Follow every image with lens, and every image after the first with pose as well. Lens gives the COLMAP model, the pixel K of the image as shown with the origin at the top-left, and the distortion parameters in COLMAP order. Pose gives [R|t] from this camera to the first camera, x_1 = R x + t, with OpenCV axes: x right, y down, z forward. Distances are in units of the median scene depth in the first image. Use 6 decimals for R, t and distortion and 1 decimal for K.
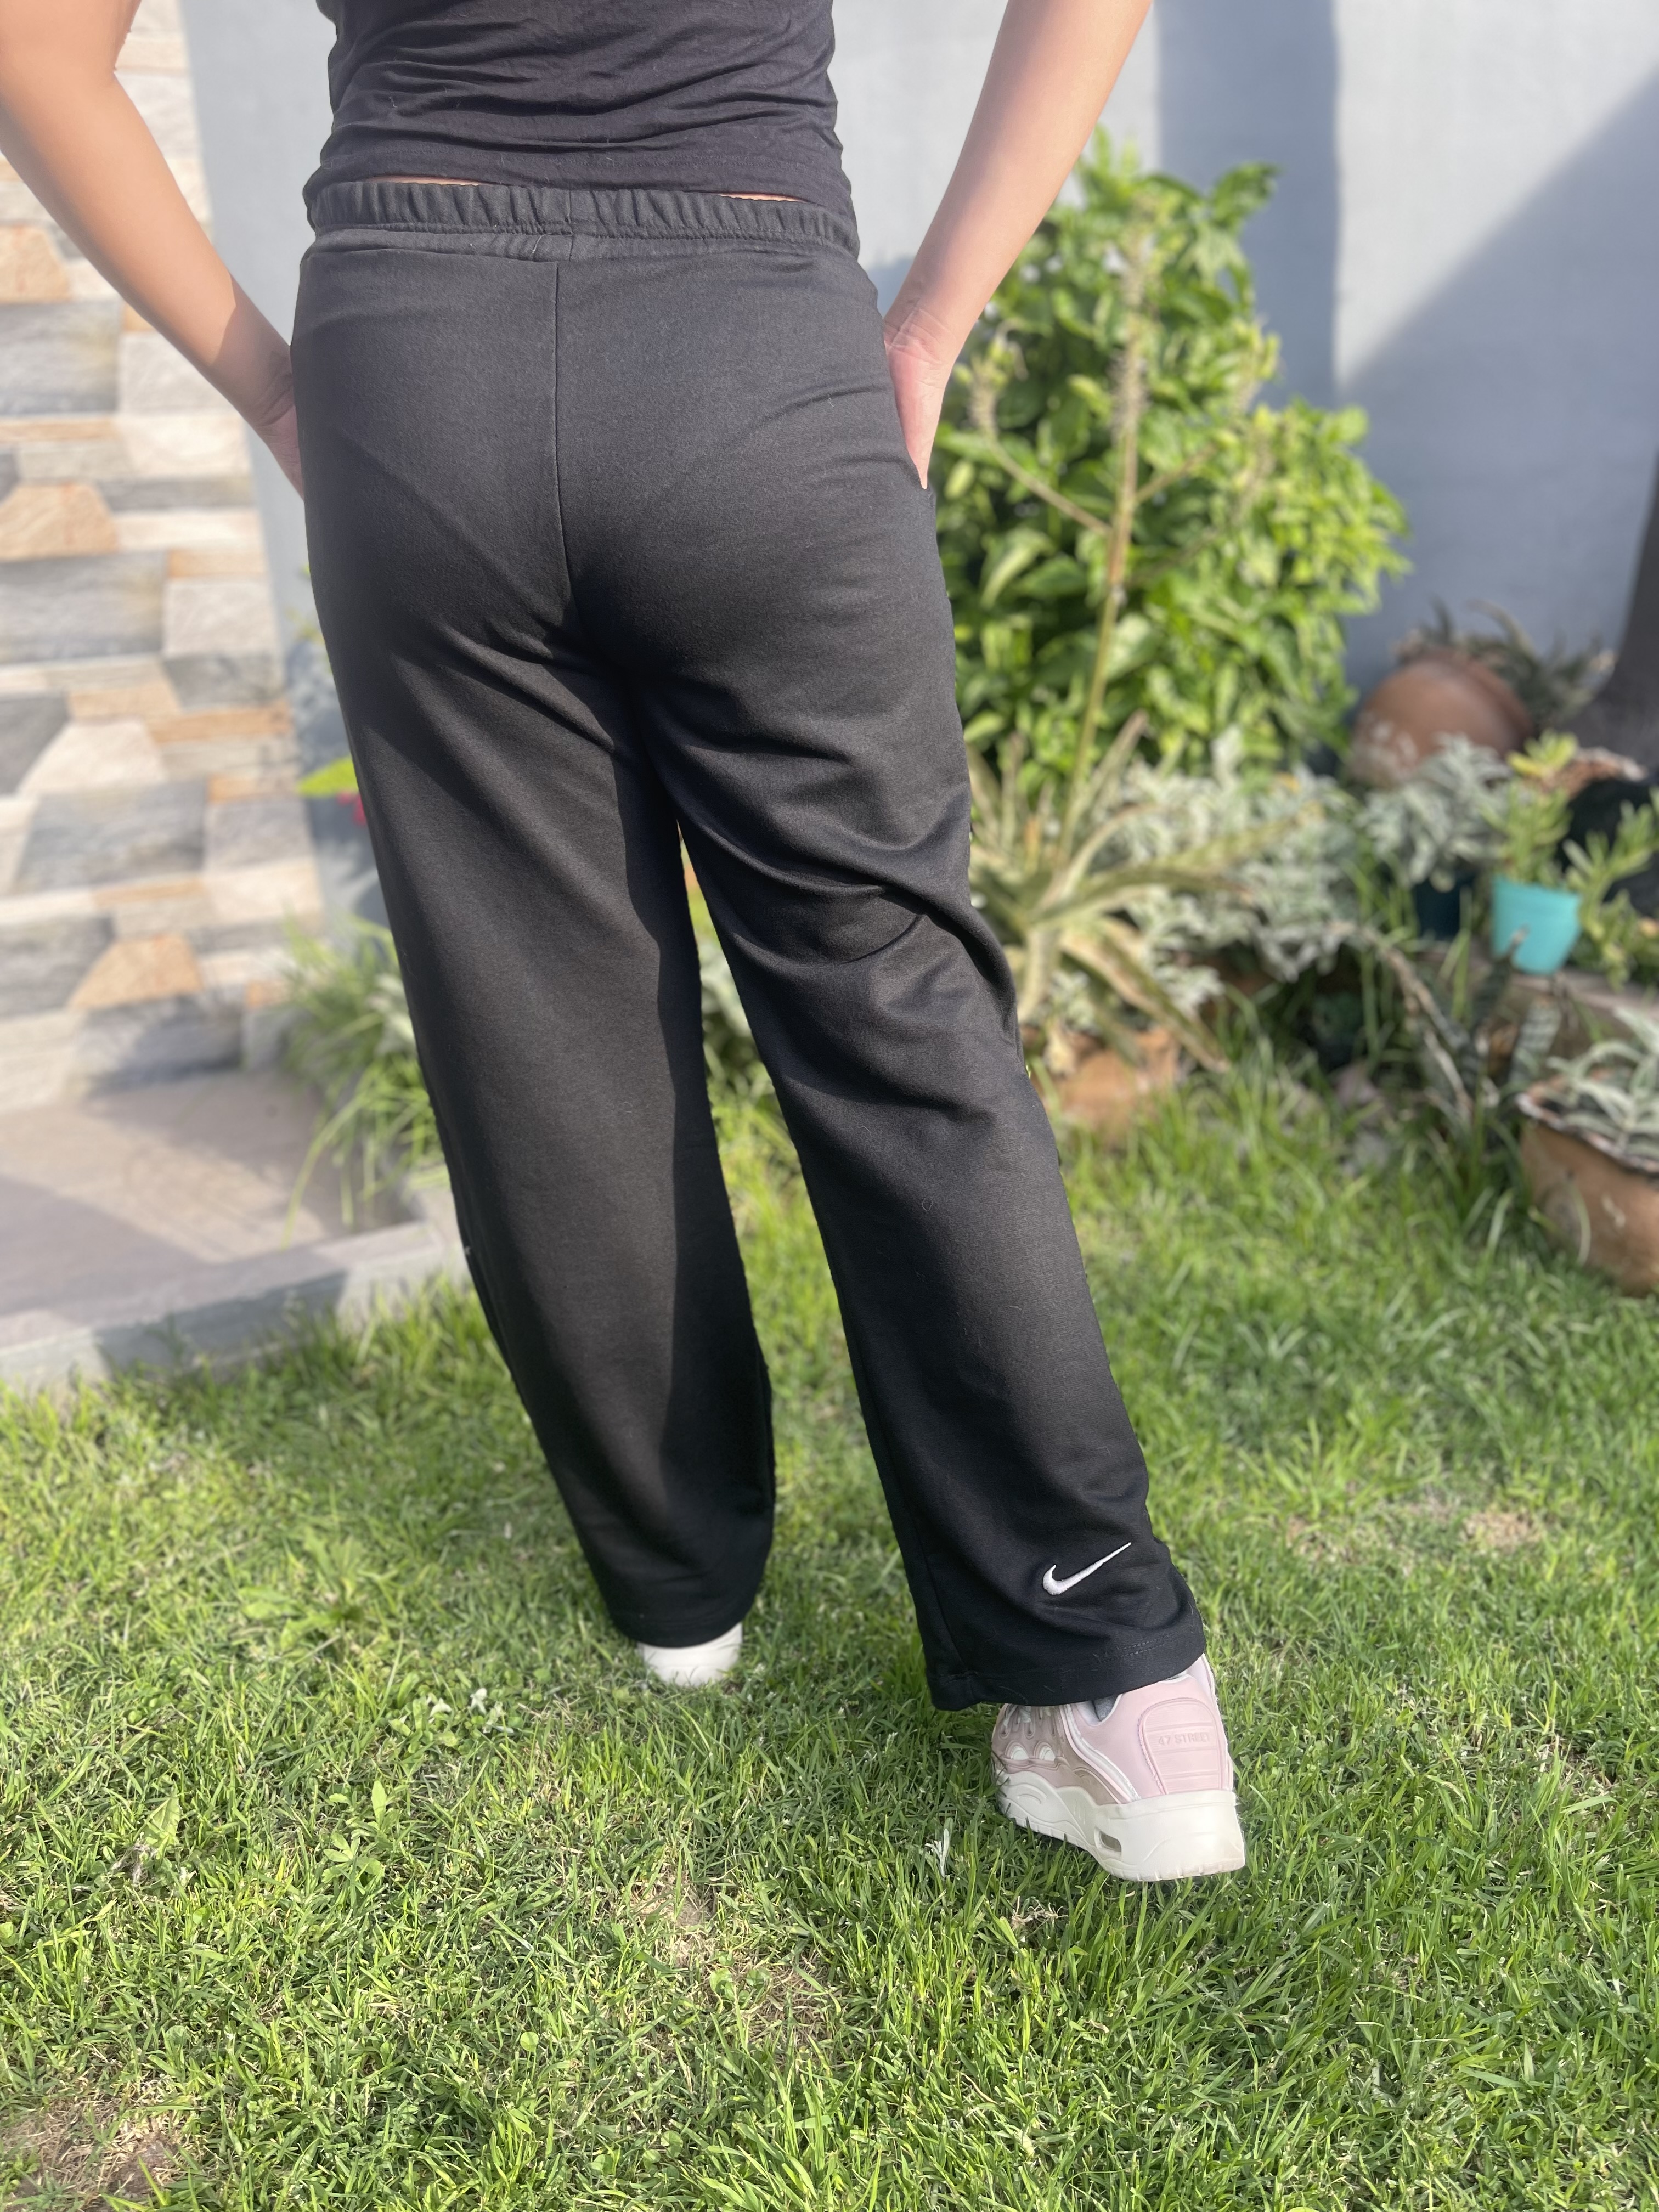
lens RADIAL K [[1685.3, 0, 833.8], [0, 1685.3, 1109.7], [0, 0, 1]] dist [0.013728, -0.004942]
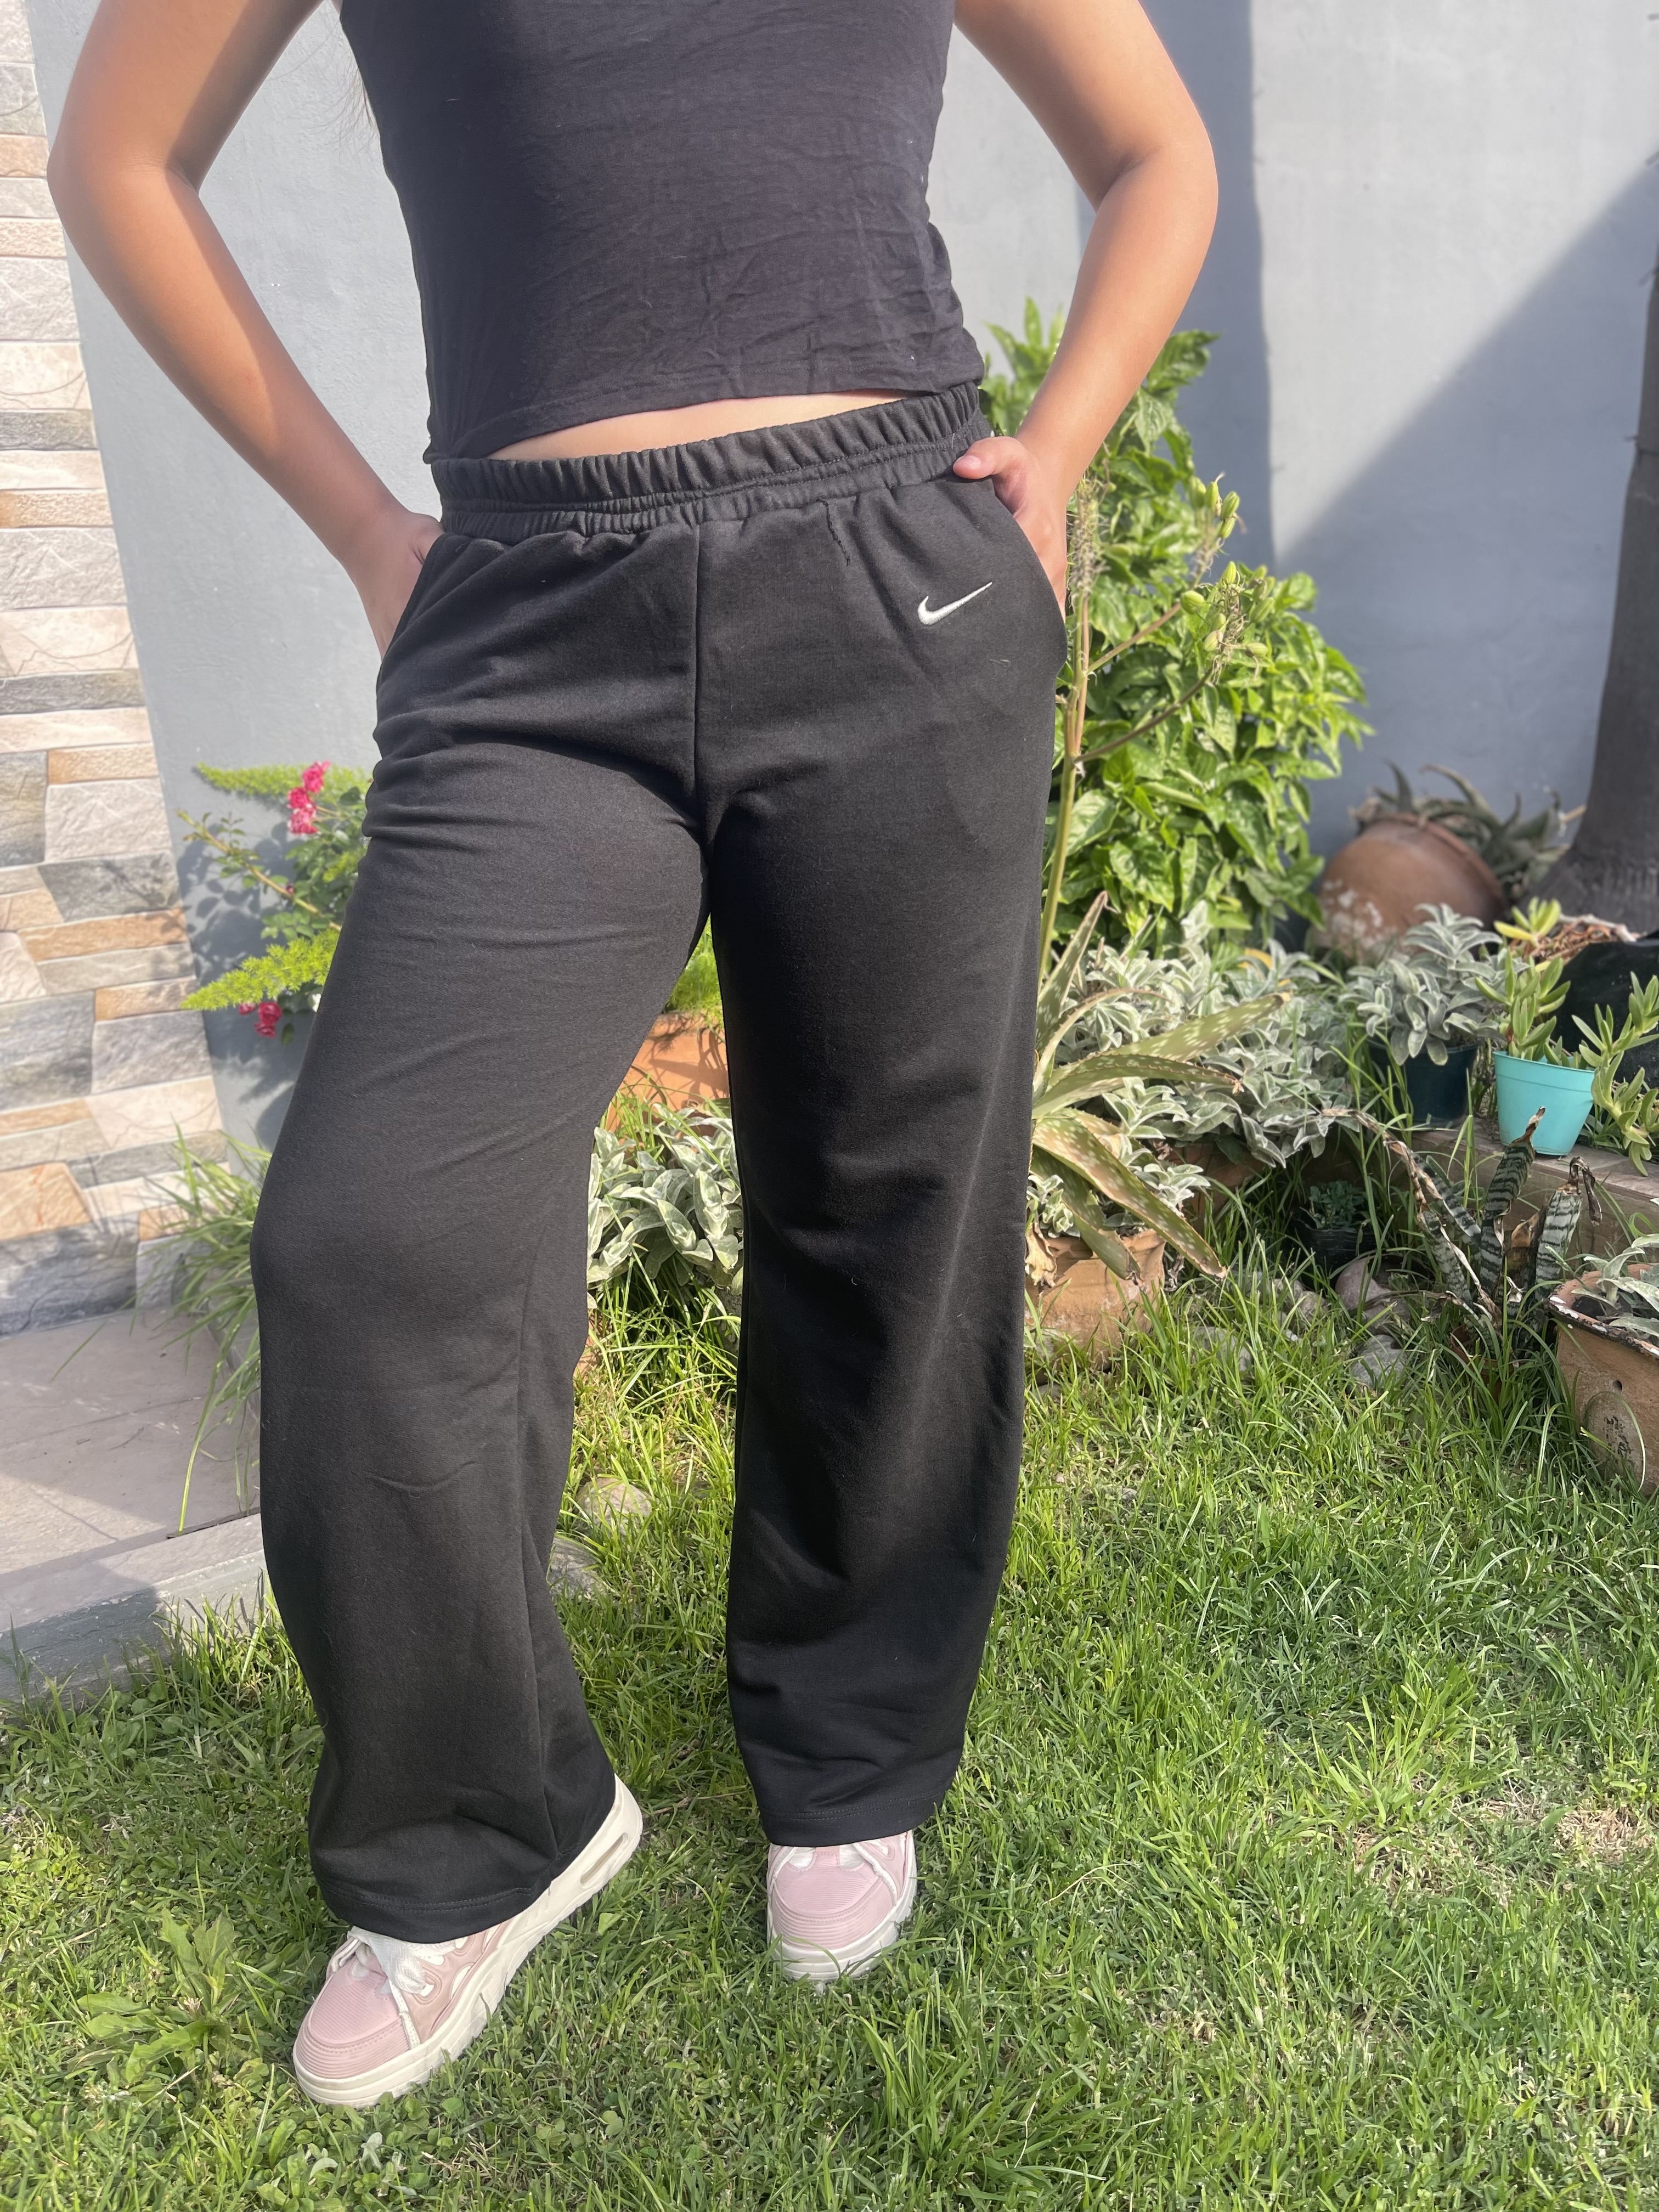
lens RADIAL K [[1678.1, 0, 835.8], [0, 1678.1, 1106.8], [0, 0, 1]] dist [0.044877, -0.079872]
pose [[0.998820, -0.036514, 0.032020, -0.000393], [0.039603, 0.994011, -0.101855, -0.036171], [-0.028109, 0.103003, 0.994284, 0.120725]]
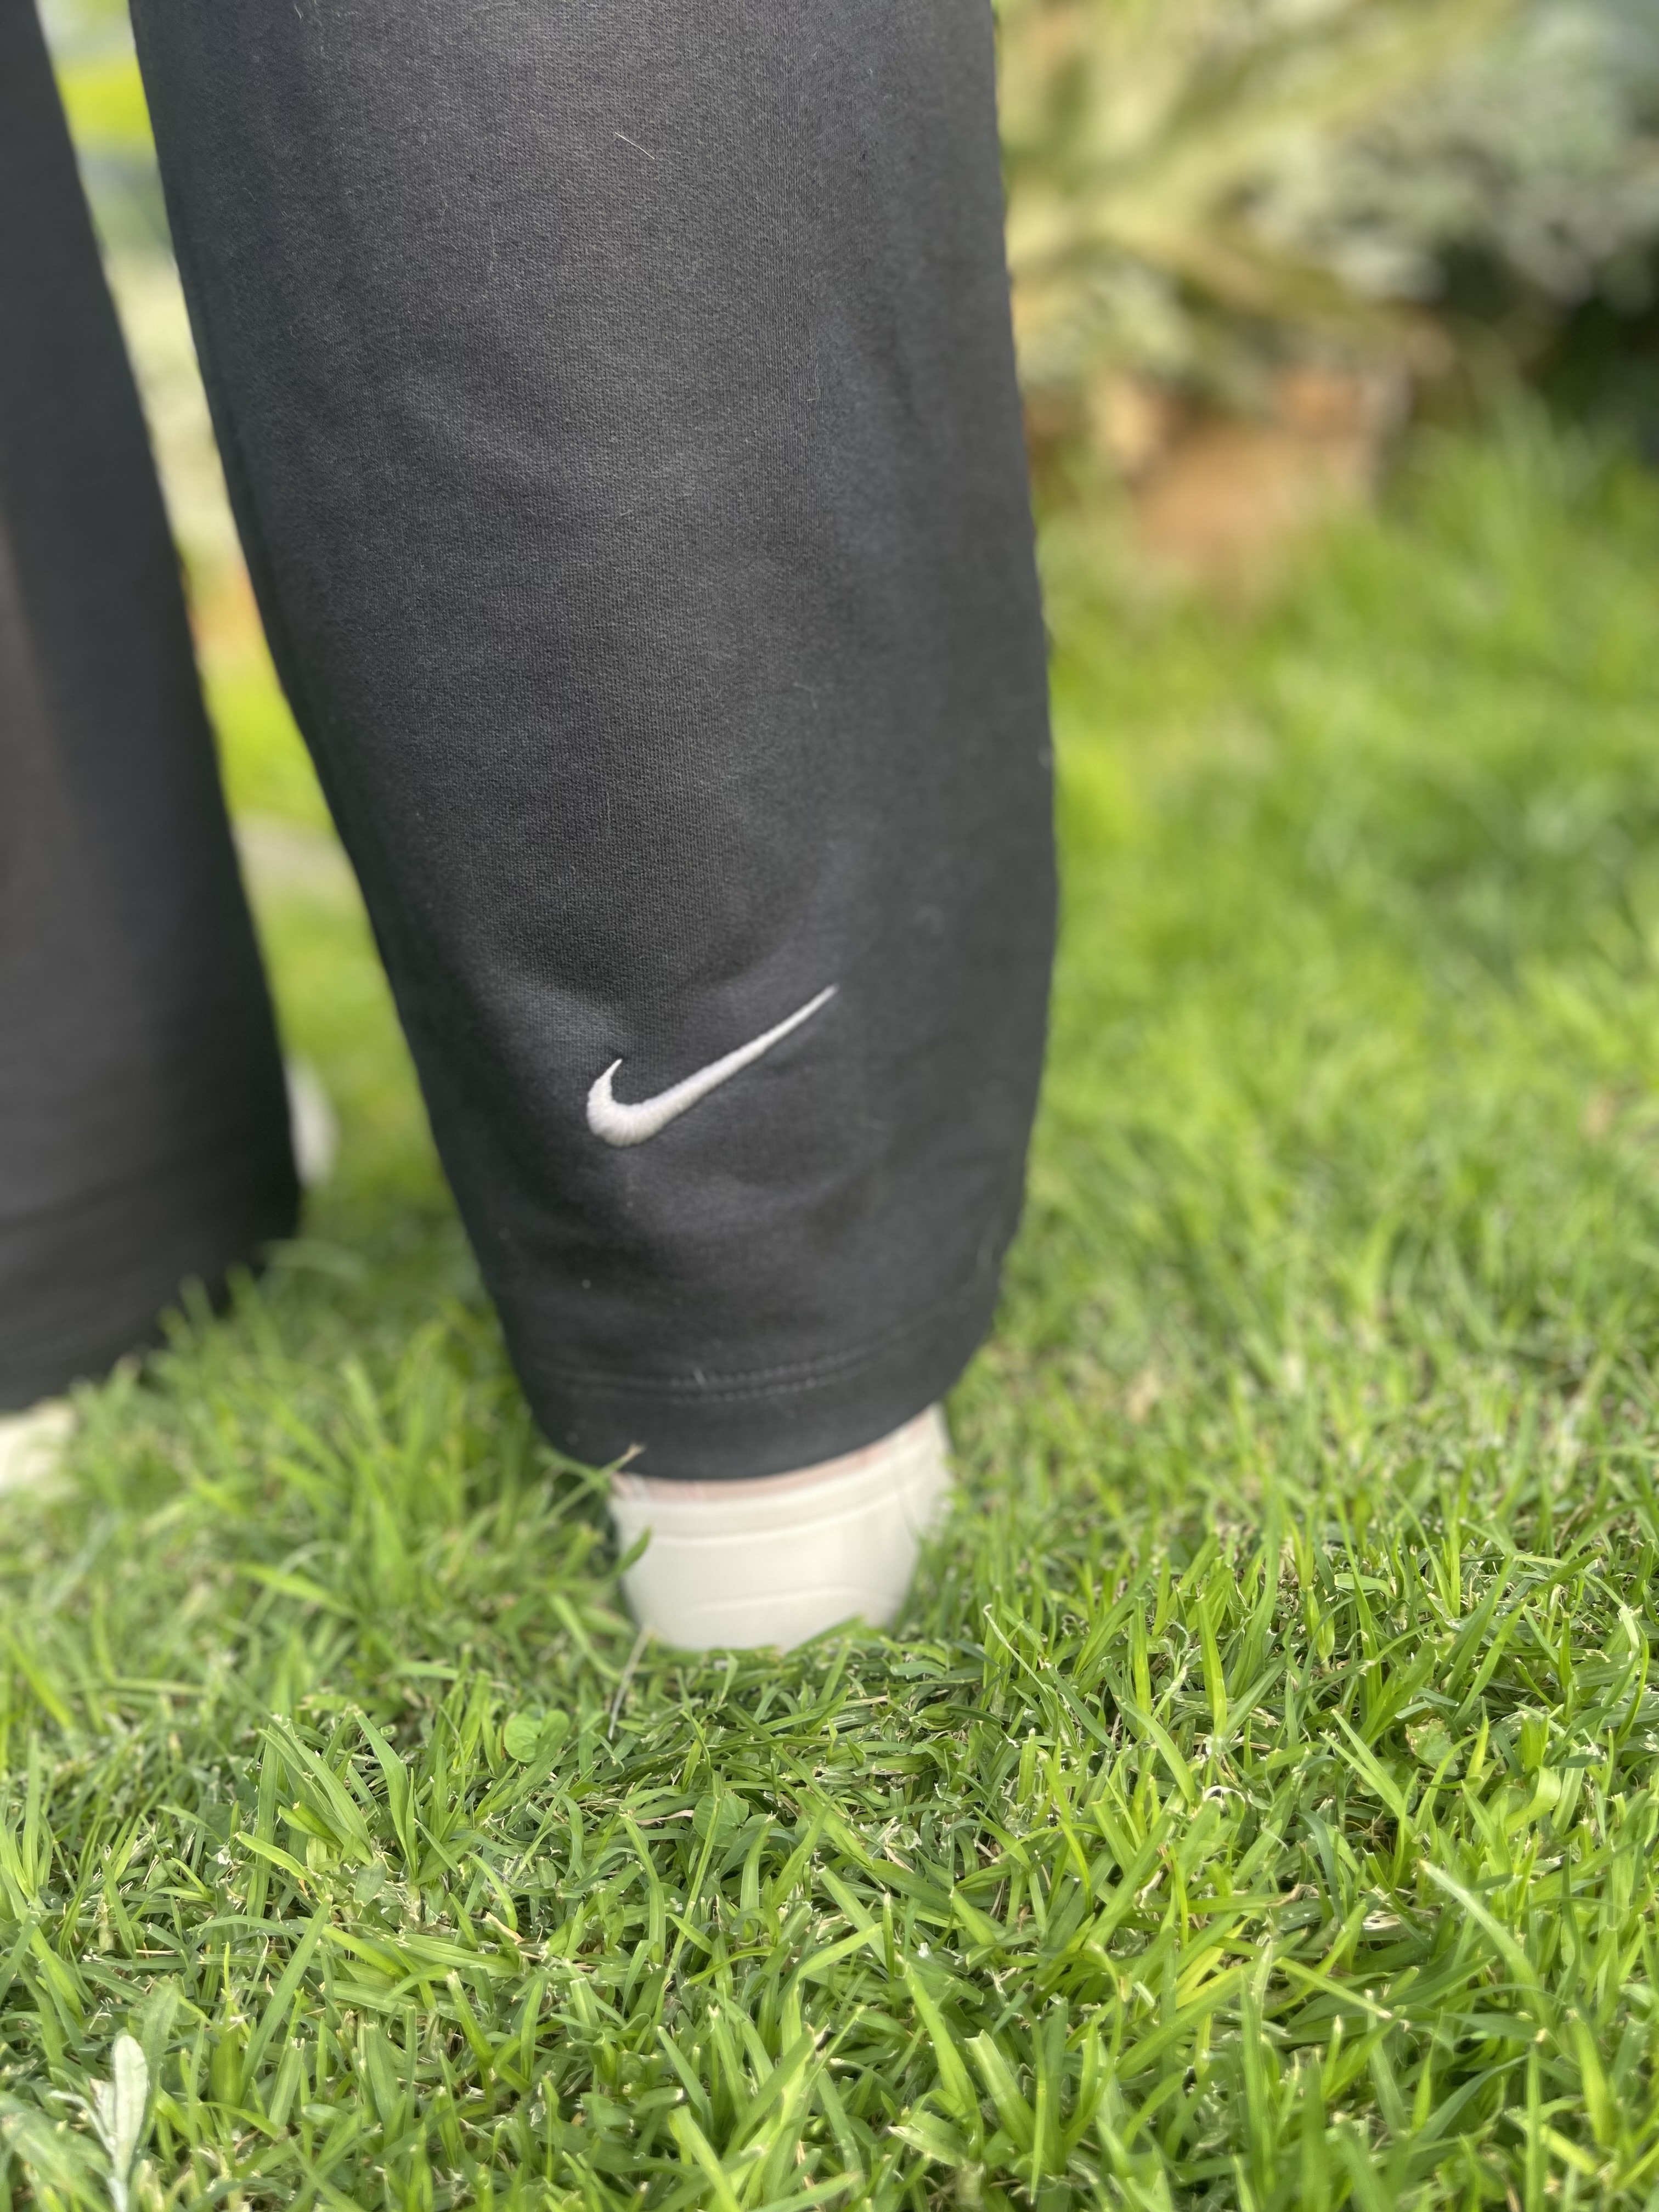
lens RADIAL K [[1663.5, 0, 829.5], [0, 1663.5, 1159.0], [0, 0, 1]] dist [0.034532, -0.061021]
pose [[0.983400, -0.061931, -0.170556, 0.144992], [0.073511, 0.995338, 0.062435, 0.196211], [0.165894, -0.073936, 0.983368, 0.530202]]
